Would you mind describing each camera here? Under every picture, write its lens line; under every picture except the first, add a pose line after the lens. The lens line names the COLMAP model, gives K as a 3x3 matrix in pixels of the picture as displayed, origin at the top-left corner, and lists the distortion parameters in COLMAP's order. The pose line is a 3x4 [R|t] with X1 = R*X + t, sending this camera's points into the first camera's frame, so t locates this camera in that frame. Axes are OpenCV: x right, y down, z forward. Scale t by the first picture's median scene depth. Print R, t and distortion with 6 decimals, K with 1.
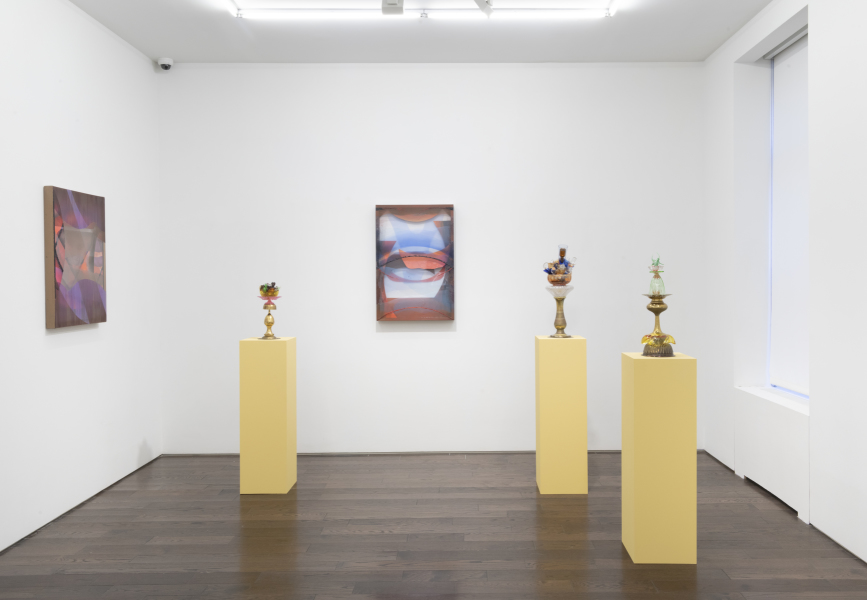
lens RADIAL K [[738.5, 0, 435.2], [0, 738.5, 292.7], [0, 0, 1]] dist [-0.087702, -0.016273]
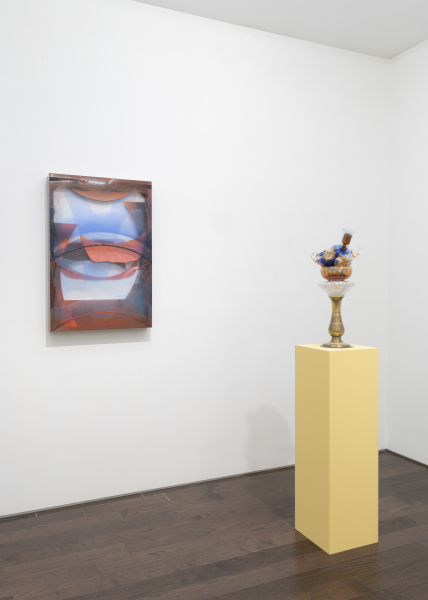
lens RADIAL K [[517.9, 0, 210.9], [0, 517.9, 296.1], [0, 0, 1]] dist [-0.011113, 0.024156]
pose [[0.888619, -0.005859, 0.458608, -0.196720], [0.008699, 0.999954, -0.004081, 0.006973], [-0.458563, 0.007616, 0.888629, 0.533278]]
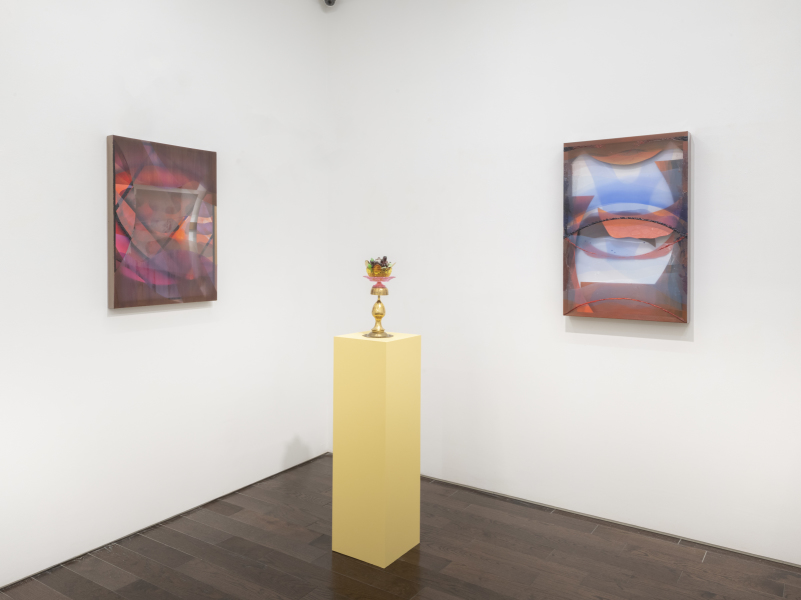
lens RADIAL K [[637.5, 0, 388.4], [0, 637.5, 250.5], [0, 0, 1]] dist [-0.013979, 0.003478]
pose [[0.843960, 0.010340, -0.536306, 0.109447], [-0.019807, 0.999733, -0.011893, -0.012620], [0.536040, 0.020660, 0.843940, 0.484139]]
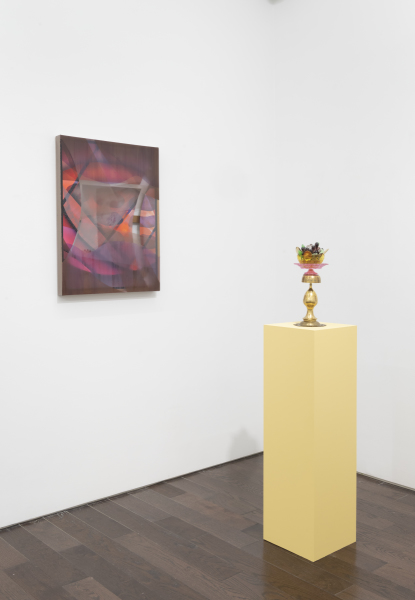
lens RADIAL K [[633.0, 0, 189.2], [0, 633.0, 268.2], [0, 0, 1]] dist [-0.035539, 0.000000]
pose [[0.665387, 0.015892, -0.746329, 0.136080], [-0.012115, 0.999872, 0.010490, 0.004534], [0.746400, 0.002061, 0.665494, 0.522602]]
